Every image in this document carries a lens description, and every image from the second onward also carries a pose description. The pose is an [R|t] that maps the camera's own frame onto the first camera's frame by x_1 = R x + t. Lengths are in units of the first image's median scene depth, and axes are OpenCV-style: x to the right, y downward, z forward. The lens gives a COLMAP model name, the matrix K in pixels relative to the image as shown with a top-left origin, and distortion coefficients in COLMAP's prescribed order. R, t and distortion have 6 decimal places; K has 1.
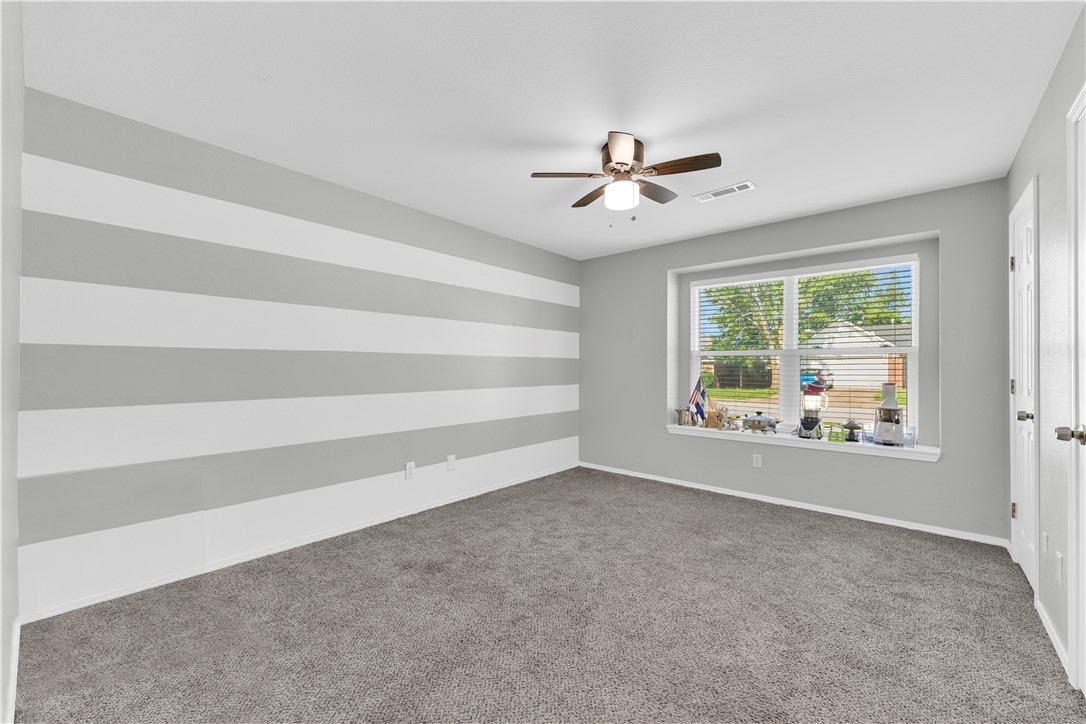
lens RADIAL K [[438.8, 0, 541.8], [0, 438.8, 363.5], [0, 0, 1]] dist [0.004455, -0.000732]
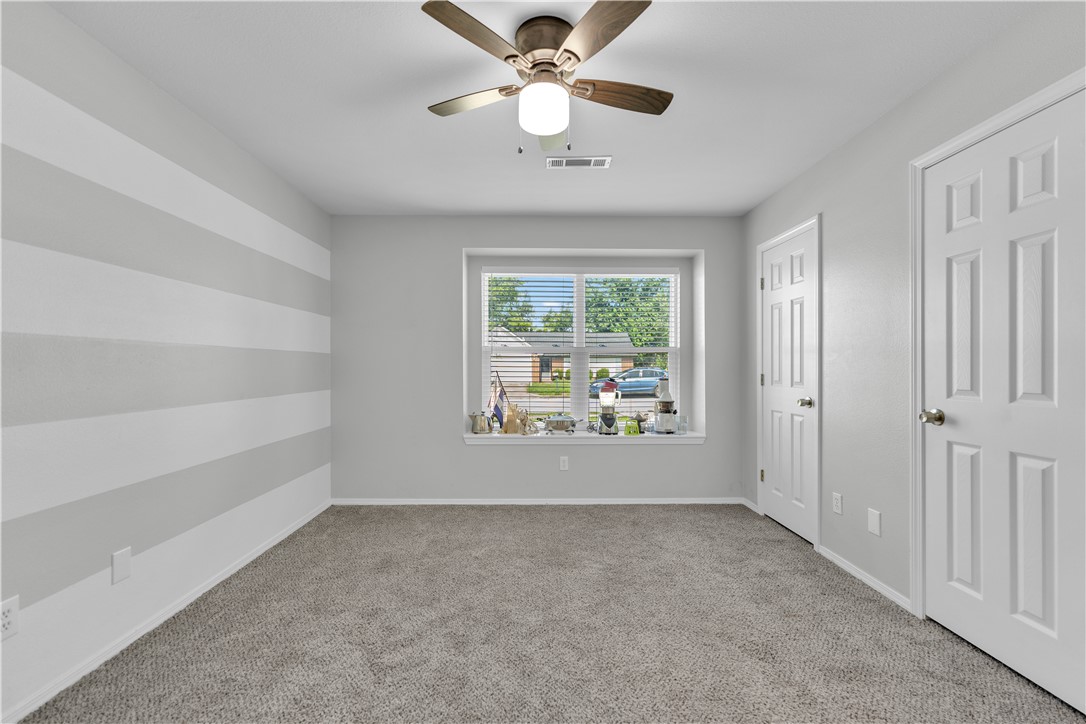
lens RADIAL K [[438.8, 0, 542.6], [0, 438.8, 365.5], [0, 0, 1]] dist [0.004455, -0.000732]
pose [[0.743921, -0.001220, 0.668266, -0.192978], [-0.002695, 0.999985, 0.004826, 0.005905], [-0.668262, -0.005391, 0.743907, 0.352127]]
